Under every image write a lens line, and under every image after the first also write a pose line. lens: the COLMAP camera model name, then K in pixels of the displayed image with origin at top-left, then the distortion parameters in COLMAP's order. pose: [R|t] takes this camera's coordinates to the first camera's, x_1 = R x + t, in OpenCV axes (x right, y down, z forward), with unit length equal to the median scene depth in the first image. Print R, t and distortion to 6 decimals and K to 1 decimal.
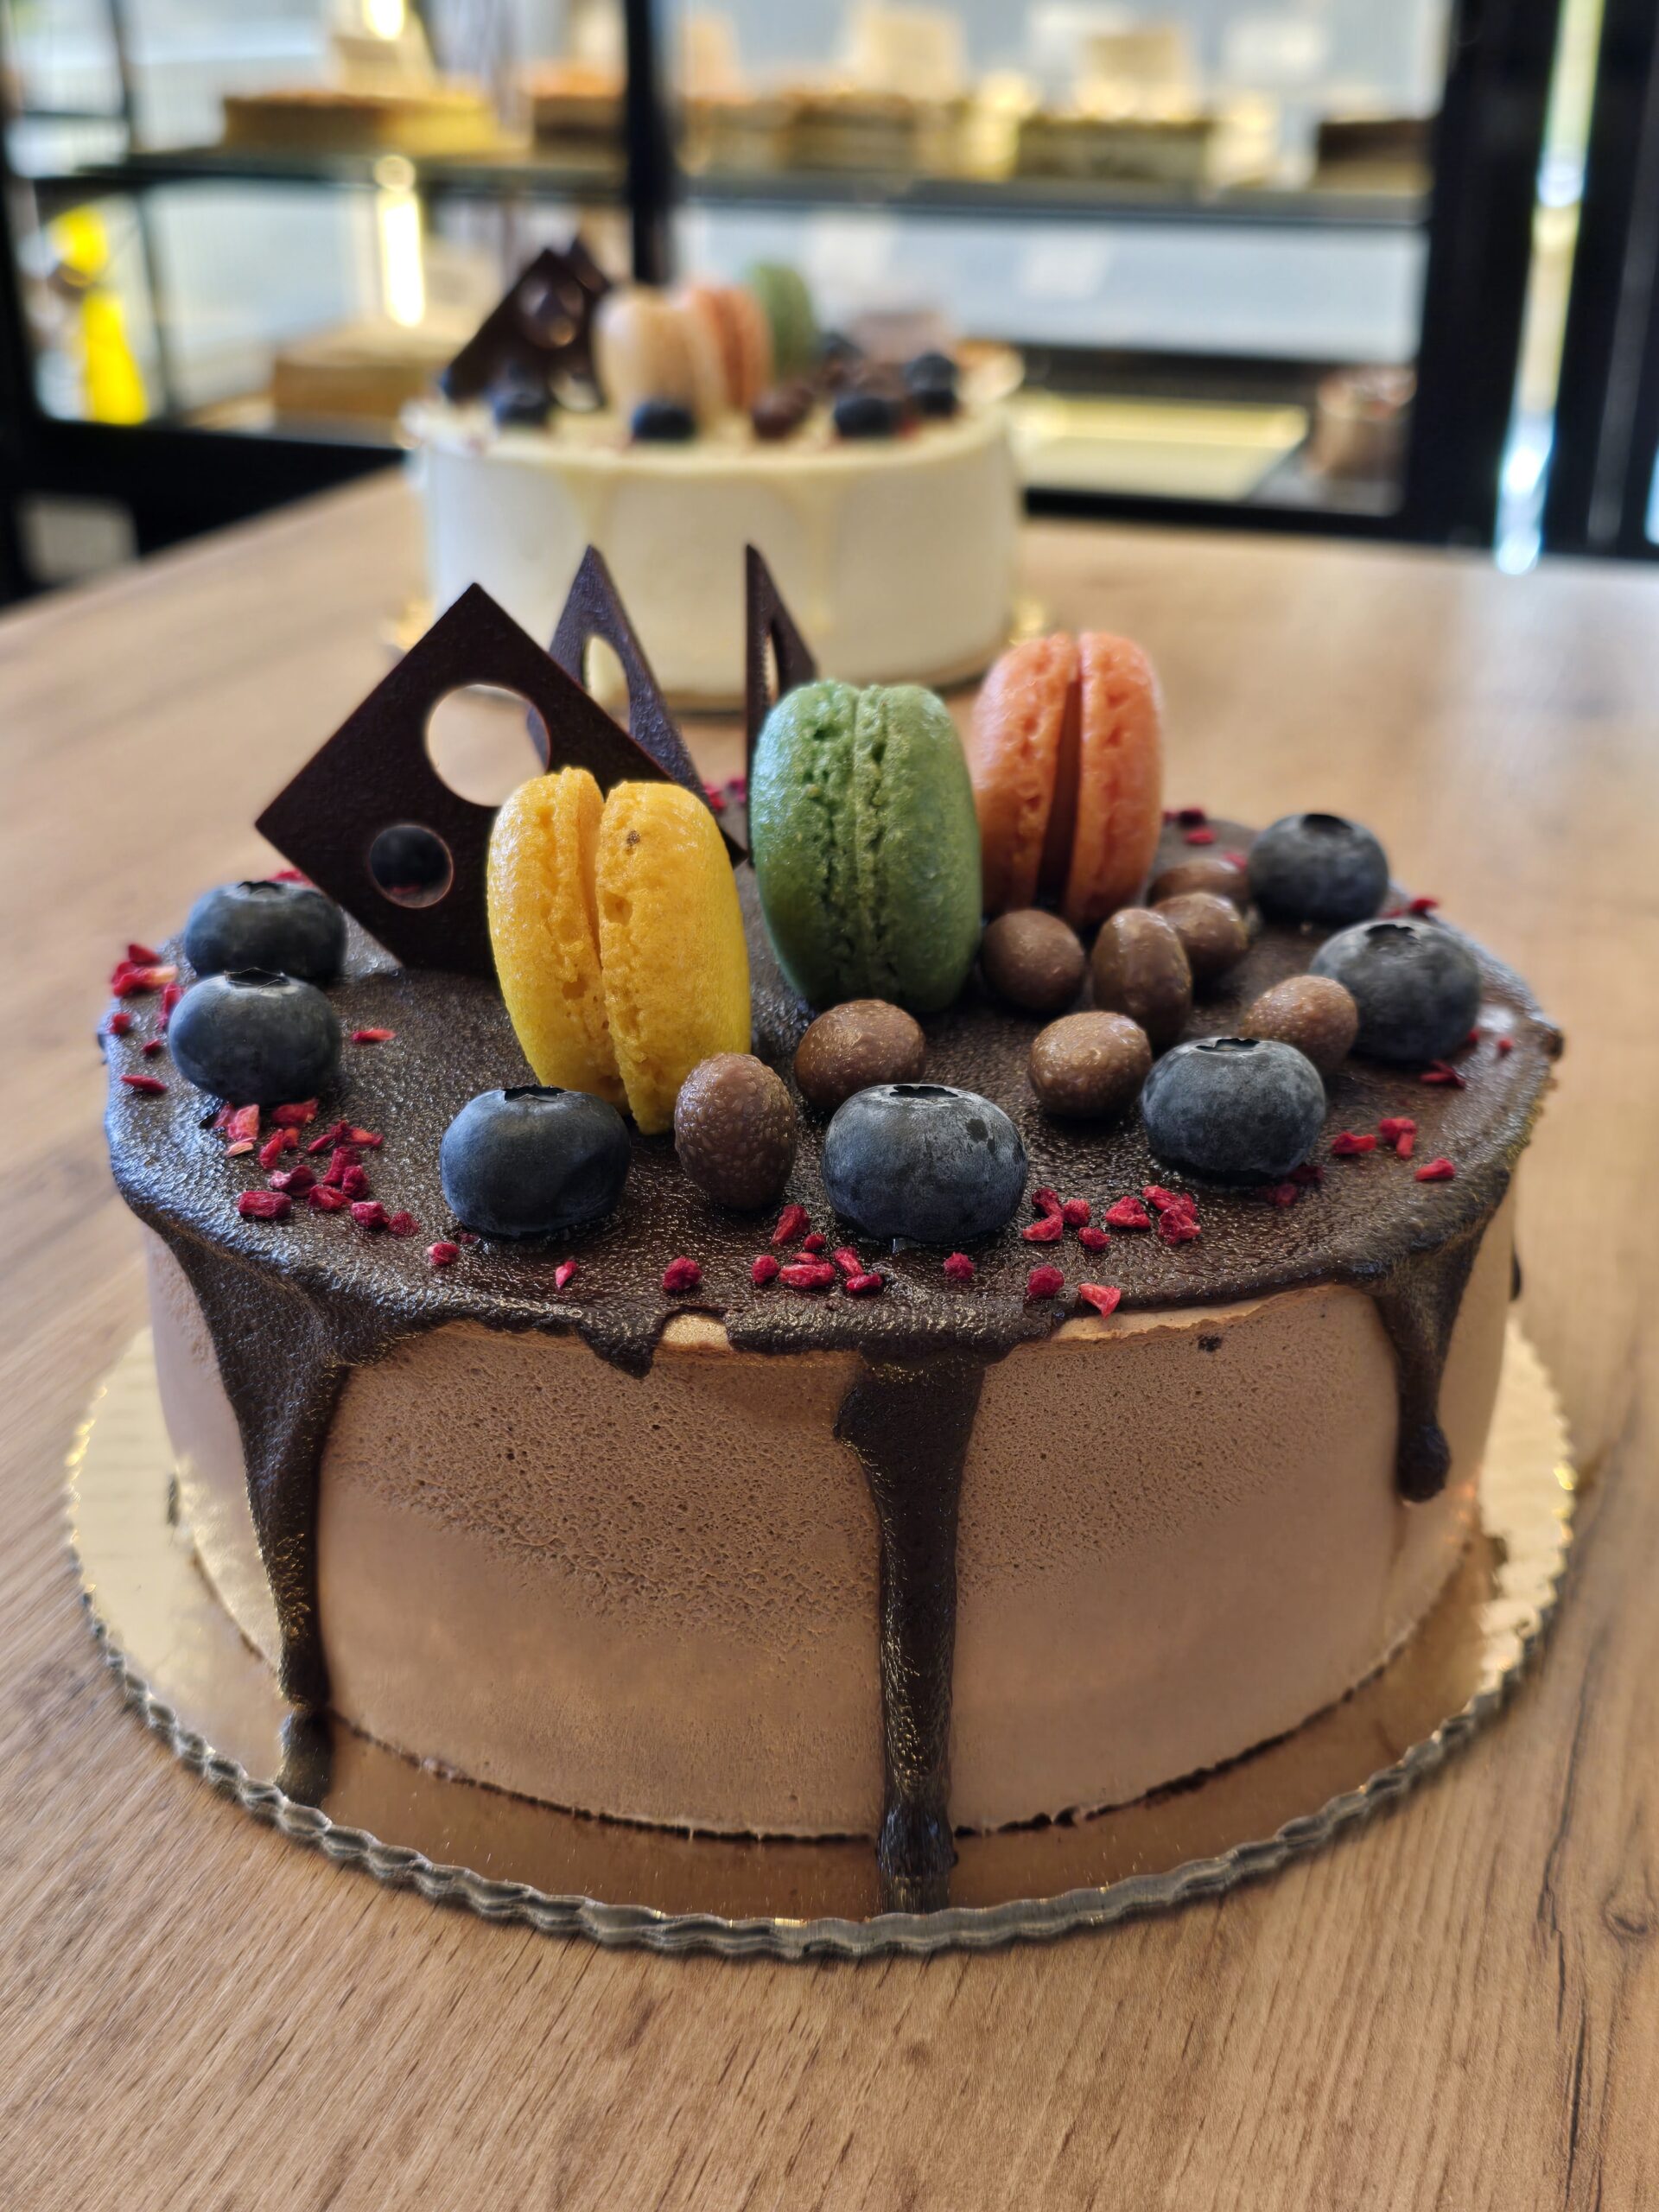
lens RADIAL K [[2393.3, 0, 864.0], [0, 2393.3, 1135.8], [0, 0, 1]] dist [0.062240, -0.165816]
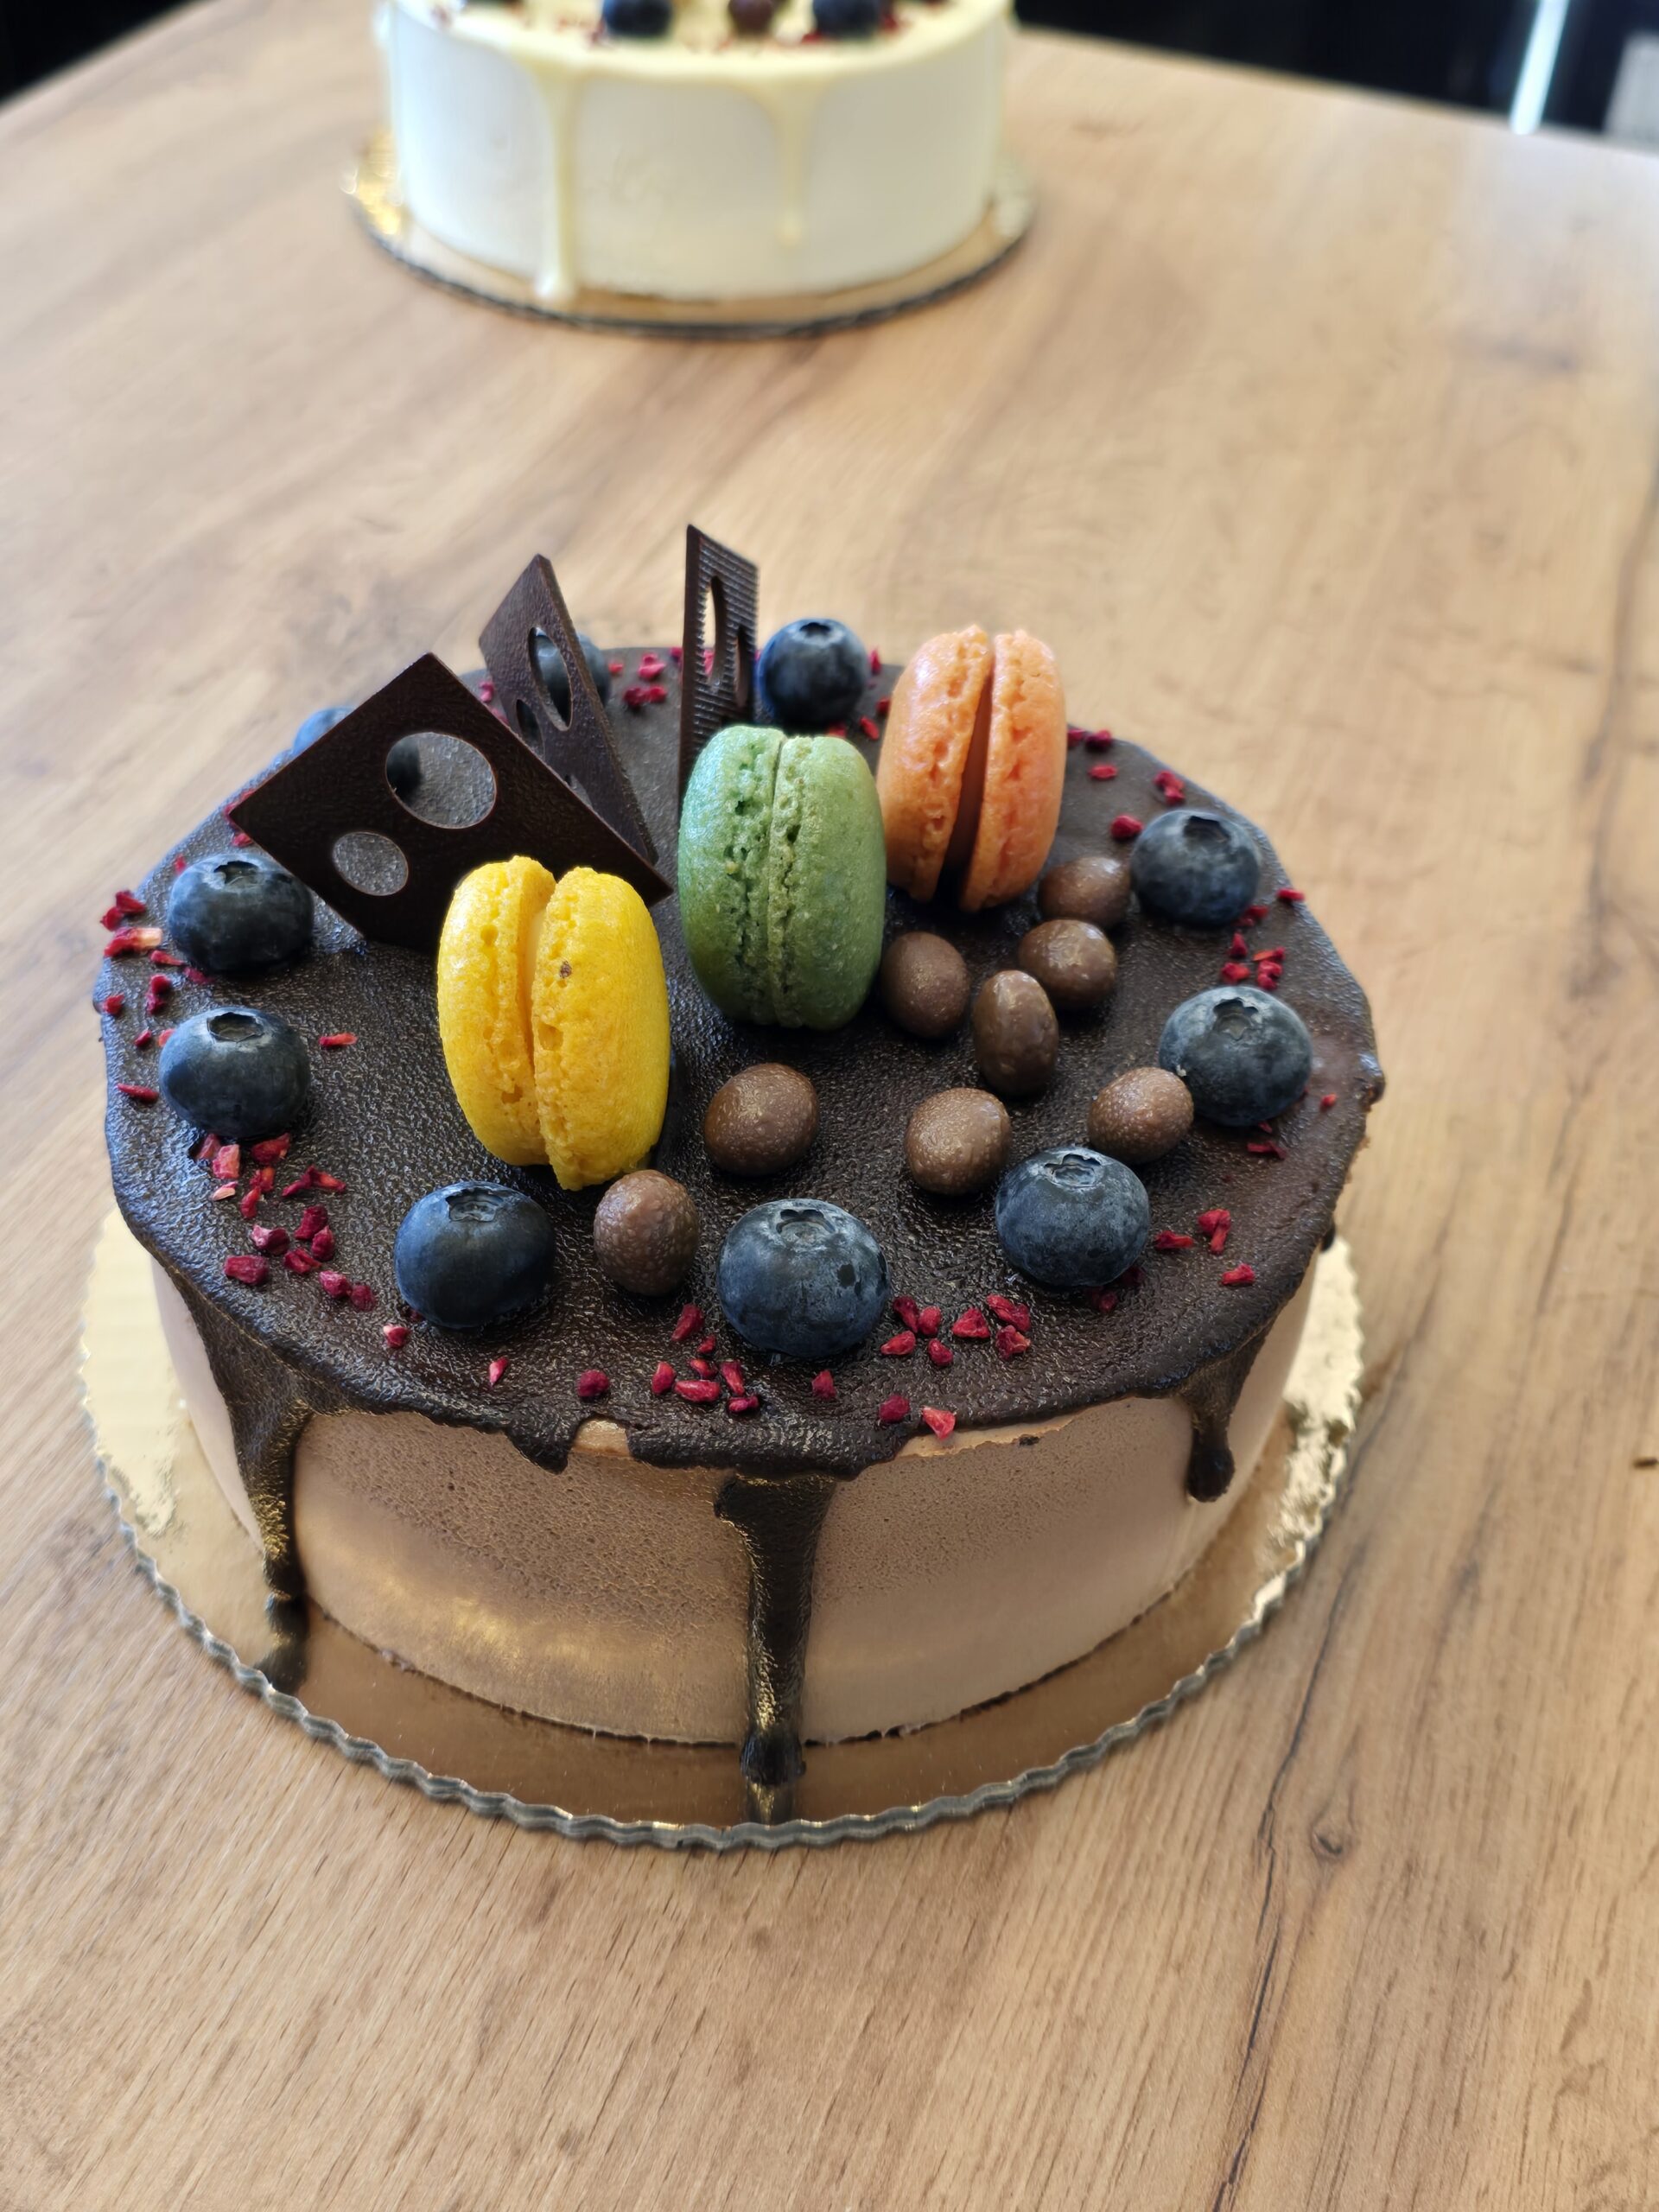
lens RADIAL K [[2361.9, 0, 829.5], [0, 2361.9, 1106.0], [0, 0, 1]] dist [0.108753, -0.309099]
pose [[0.998512, 0.054002, 0.007568, 0.024384], [-0.053872, 0.955439, 0.290231, -0.404938], [0.008443, -0.290207, 0.956927, -0.095555]]
